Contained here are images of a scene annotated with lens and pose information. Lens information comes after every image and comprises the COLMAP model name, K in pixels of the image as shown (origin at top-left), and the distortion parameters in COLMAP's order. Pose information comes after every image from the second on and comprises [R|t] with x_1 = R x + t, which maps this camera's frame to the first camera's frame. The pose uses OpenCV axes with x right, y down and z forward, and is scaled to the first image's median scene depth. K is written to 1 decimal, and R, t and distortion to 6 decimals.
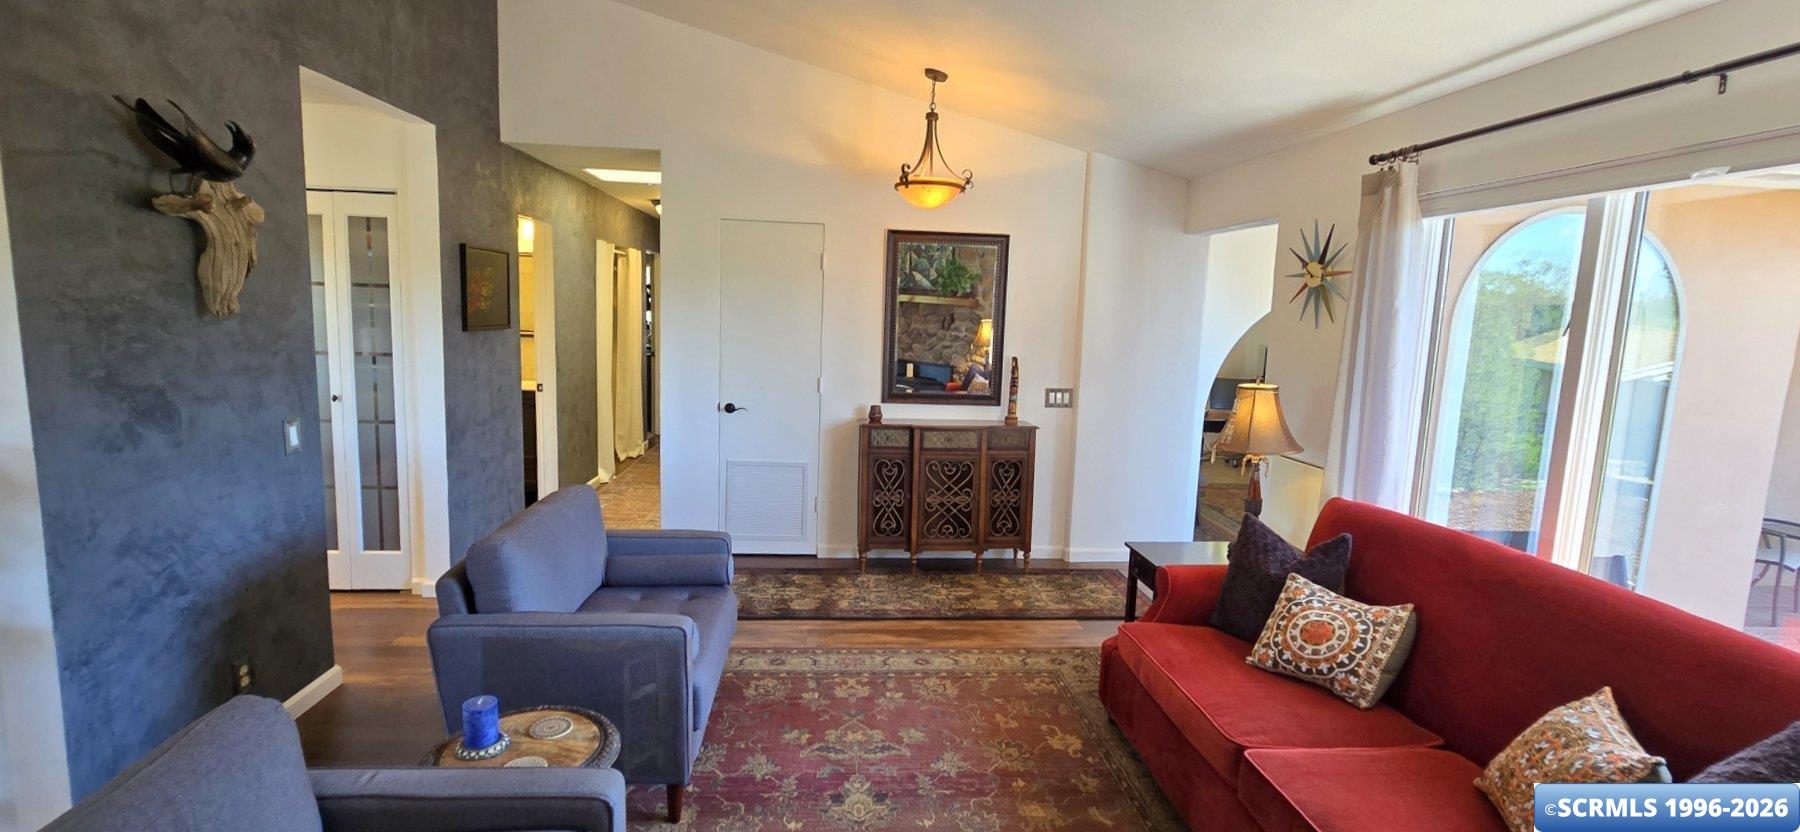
lens RADIAL K [[779.6, 0, 896.1], [0, 779.6, 412.8], [0, 0, 1]] dist [0.000368, -0.000036]
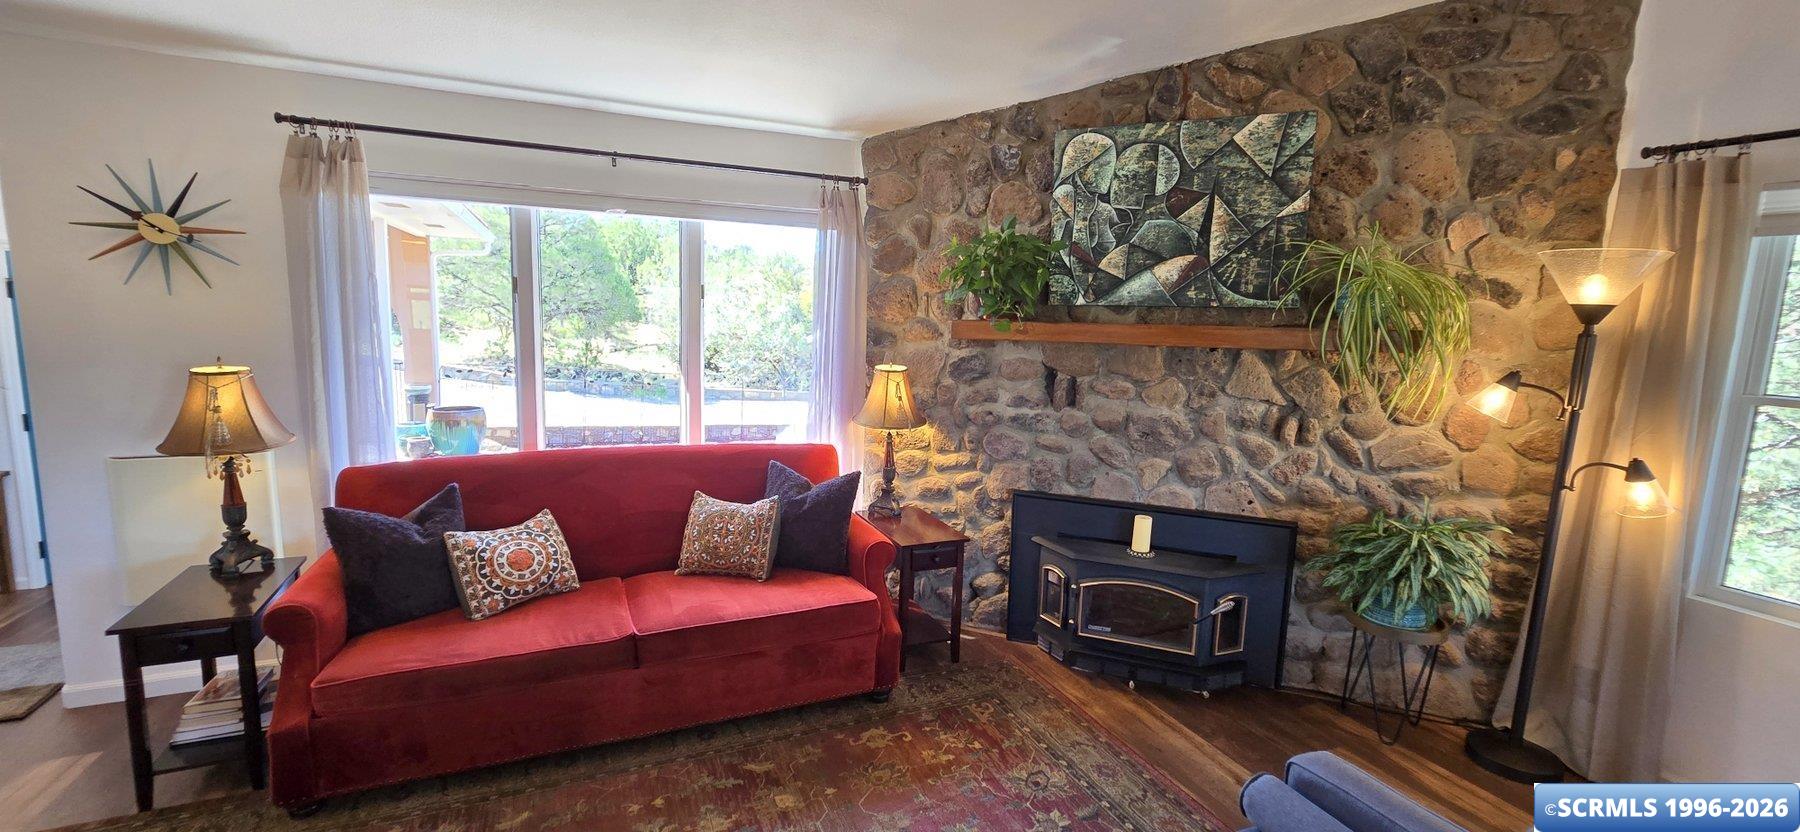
lens RADIAL K [[779.6, 0, 900.1], [0, 779.6, 415.8], [0, 0, 1]] dist [0.000368, -0.000036]
pose [[-0.318557, -0.177960, 0.931049, -0.709462], [0.078123, 0.973948, 0.212890, -0.140875], [-0.944679, 0.140554, -0.296355, 0.755802]]
